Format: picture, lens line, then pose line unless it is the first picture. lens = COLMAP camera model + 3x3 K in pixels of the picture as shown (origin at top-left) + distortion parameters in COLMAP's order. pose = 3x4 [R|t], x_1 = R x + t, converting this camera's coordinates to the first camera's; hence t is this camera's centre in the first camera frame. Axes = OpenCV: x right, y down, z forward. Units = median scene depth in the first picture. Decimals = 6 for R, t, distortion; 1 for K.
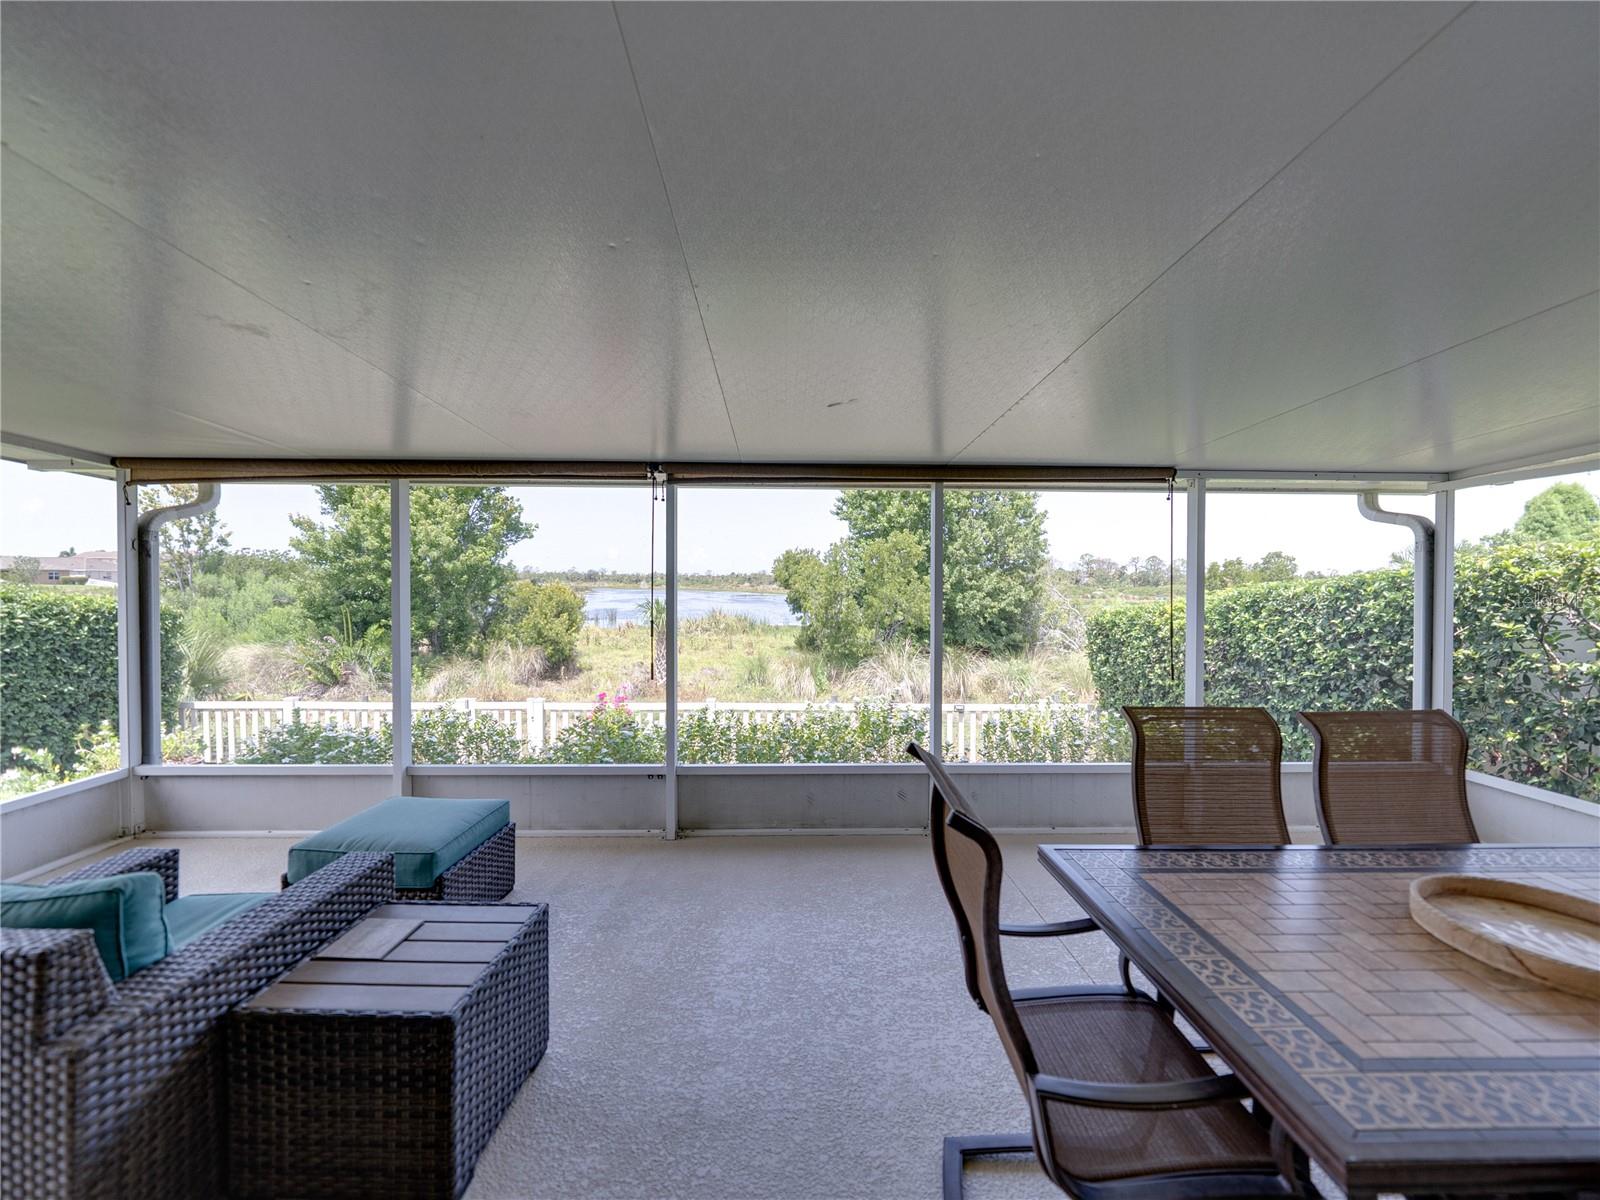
lens RADIAL K [[618.9, 0, 797.7], [0, 618.9, 597.5], [0, 0, 1]] dist [-0.004329, 0.000608]
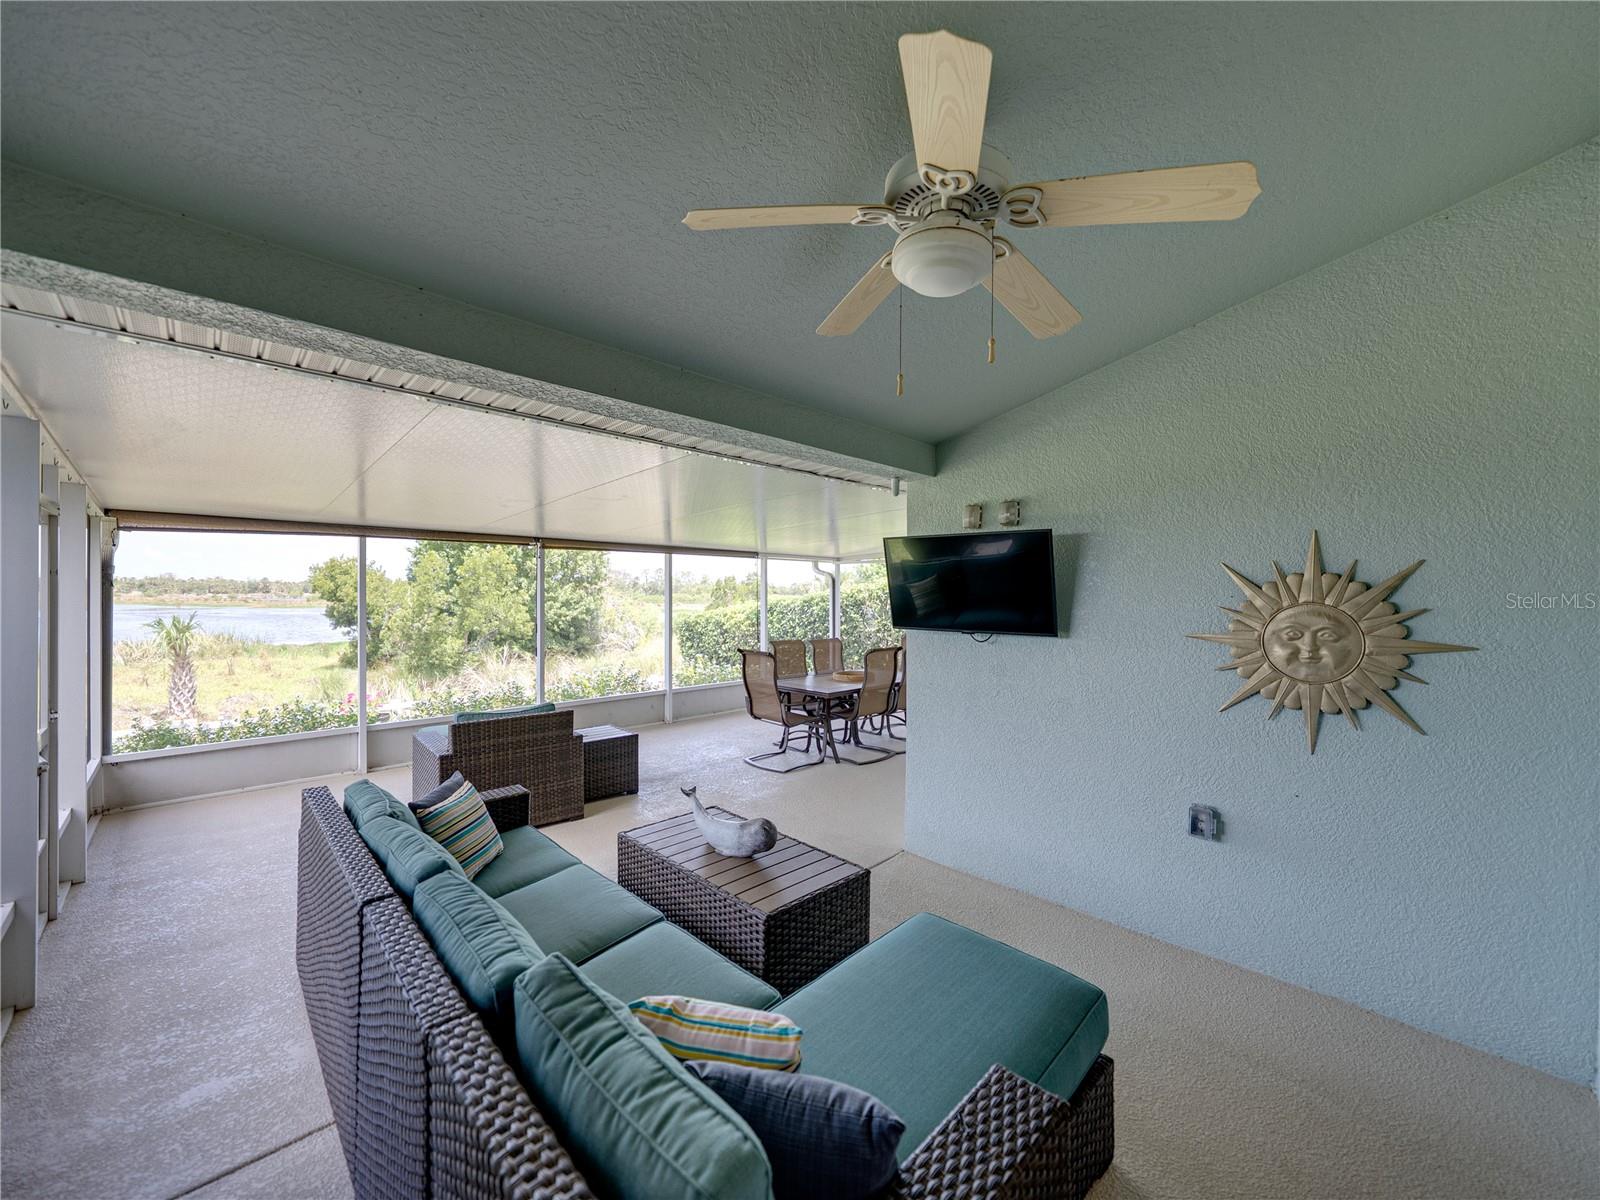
lens RADIAL K [[618.9, 0, 771.4], [0, 618.9, 598.5], [0, 0, 1]] dist [-0.004329, 0.000608]
pose [[0.763458, -0.006015, 0.645830, -0.156729], [0.014234, 0.999870, -0.007515, -0.002377], [-0.645701, 0.014930, 0.763444, -0.149812]]
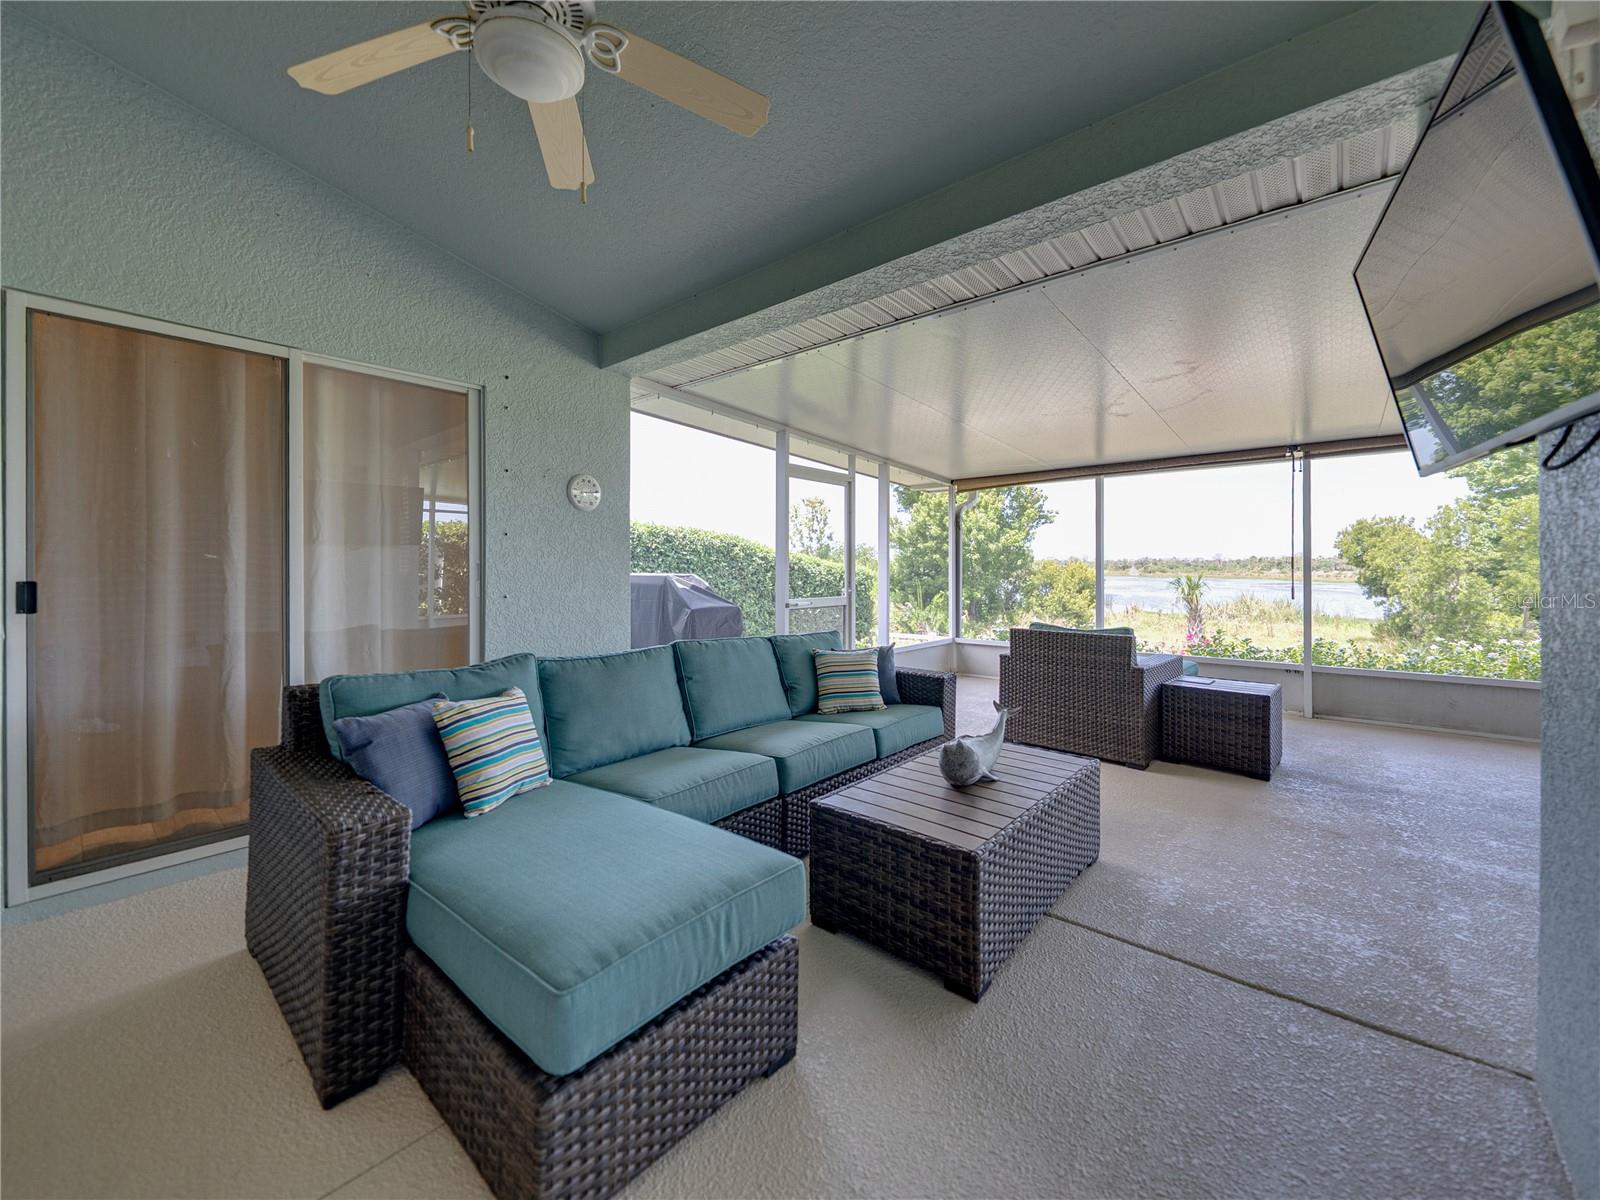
lens RADIAL K [[618.9, 0, 807.2], [0, 618.9, 568.8], [0, 0, 1]] dist [-0.004329, 0.000608]
pose [[0.743606, -0.005815, -0.668592, -0.020972], [-0.010406, 0.999740, -0.020269, 0.018459], [0.668537, 0.022029, 0.743353, -0.139136]]
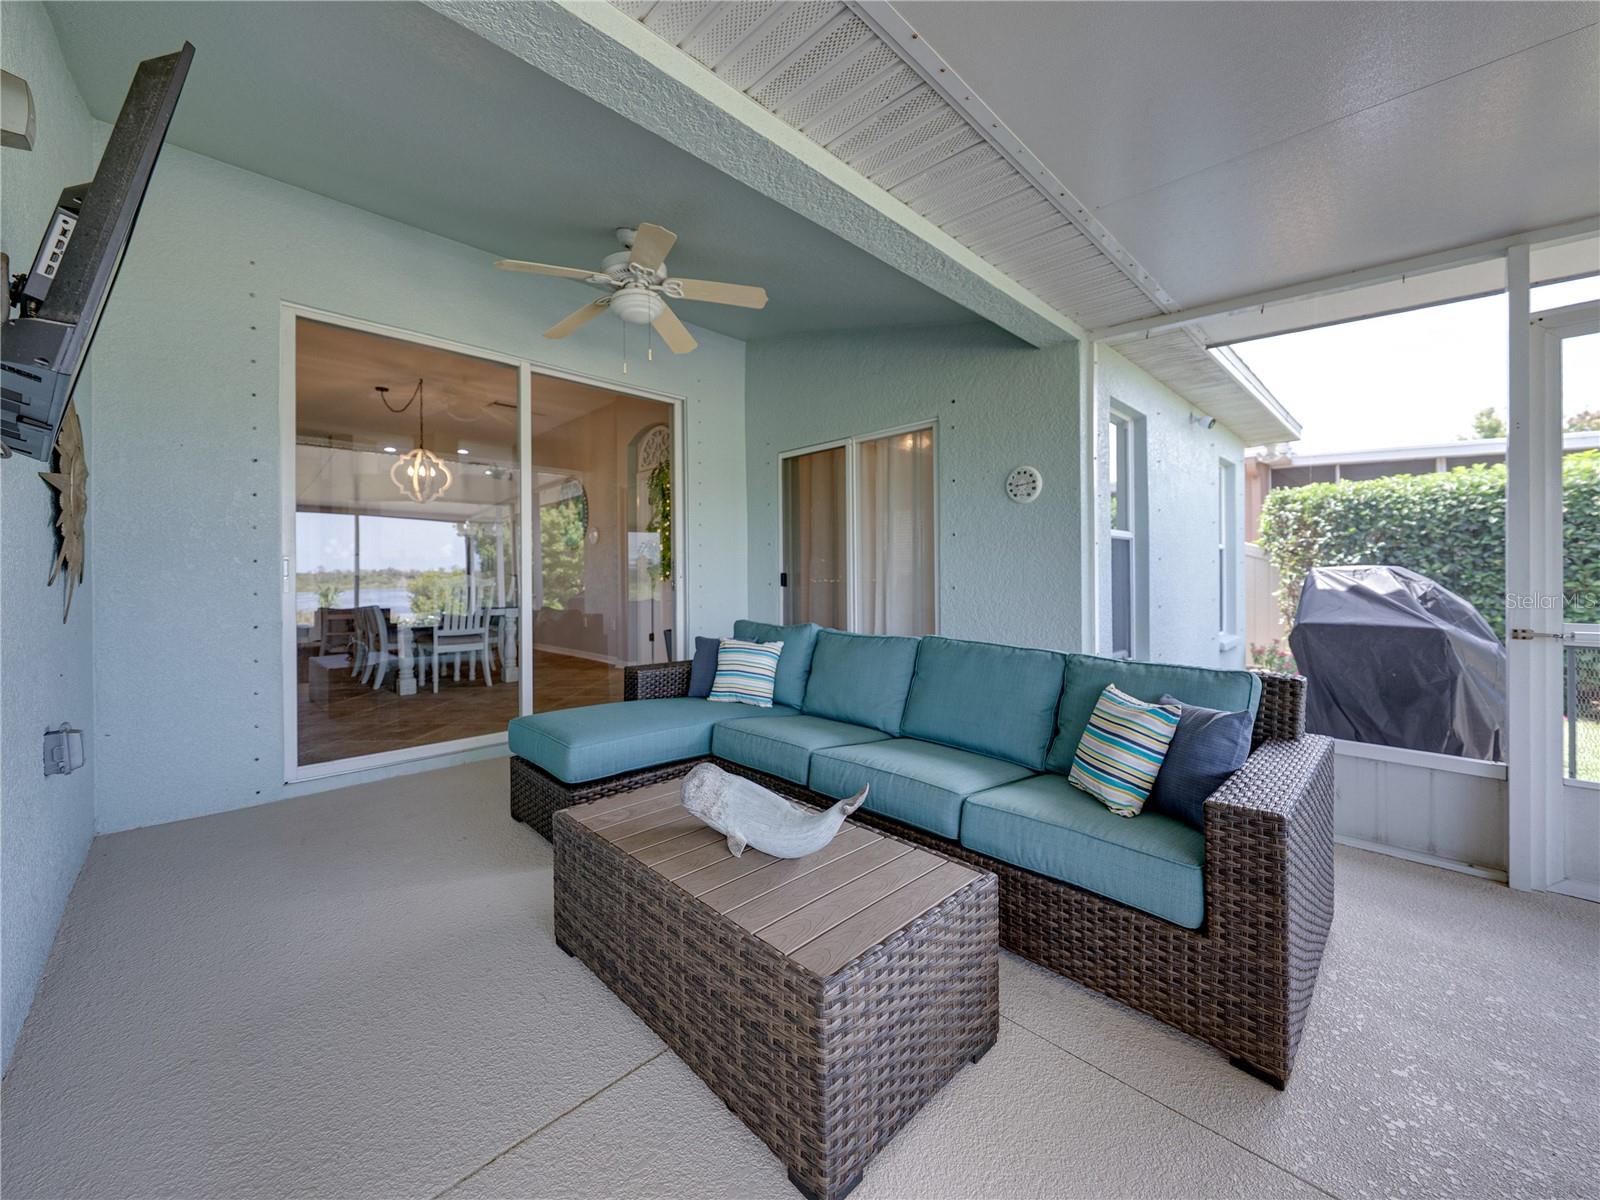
lens RADIAL K [[618.9, 0, 806.6], [0, 618.9, 575.6], [0, 0, 1]] dist [-0.004329, 0.000608]
pose [[-0.728428, 0.002856, -0.685116, -0.023298], [-0.009973, 0.999841, 0.014771, 0.017448], [0.685050, 0.017592, -0.728284, 0.026329]]
